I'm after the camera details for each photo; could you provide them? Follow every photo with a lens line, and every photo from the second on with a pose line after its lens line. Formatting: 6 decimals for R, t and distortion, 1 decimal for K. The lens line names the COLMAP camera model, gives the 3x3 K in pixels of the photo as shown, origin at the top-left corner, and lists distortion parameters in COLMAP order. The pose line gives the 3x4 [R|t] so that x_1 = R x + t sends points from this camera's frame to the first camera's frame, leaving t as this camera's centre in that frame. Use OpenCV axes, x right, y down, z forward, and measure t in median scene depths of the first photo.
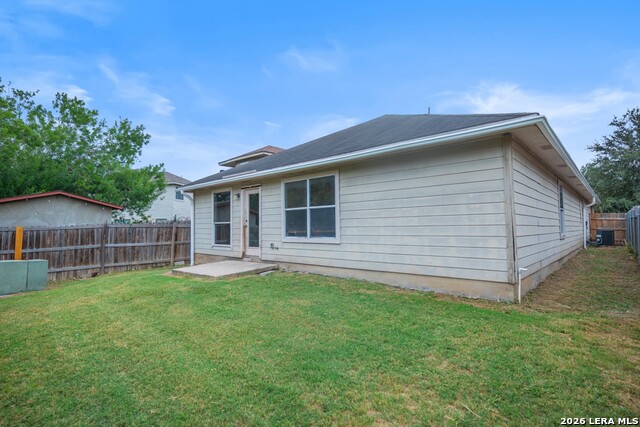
lens RADIAL K [[313.9, 0, 319.2], [0, 313.9, 214.7], [0, 0, 1]] dist [-0.000344, 0.001616]
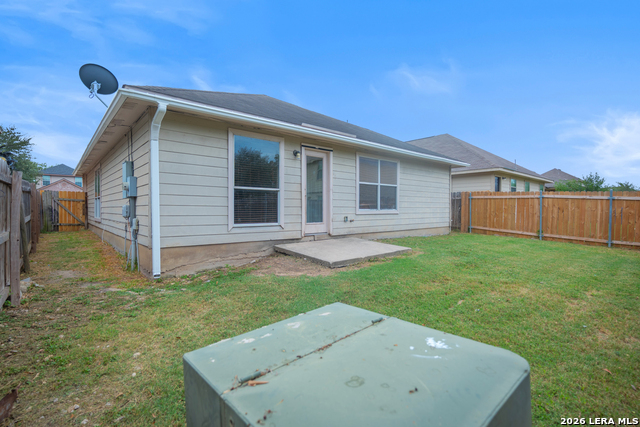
lens RADIAL K [[313.9, 0, 317.8], [0, 313.9, 211.2], [0, 0, 1]] dist [-0.000344, 0.001616]
pose [[0.119703, -0.005401, 0.992795, -1.237209], [-0.052308, 0.998562, 0.011739, 0.077341], [-0.991431, -0.053337, 0.119248, 1.089786]]
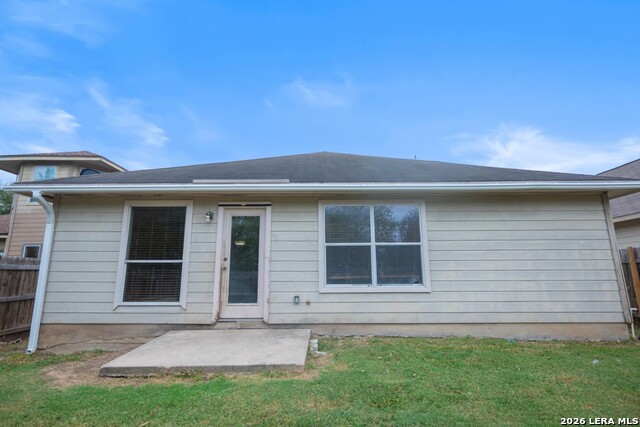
lens RADIAL K [[313.9, 0, 323.2], [0, 313.9, 214.1], [0, 0, 1]] dist [-0.000344, 0.001616]
pose [[0.751657, 0.132836, 0.646039, -0.614075], [-0.031751, 0.985661, -0.165726, 0.035487], [-0.658789, 0.104057, 0.745096, 0.522978]]
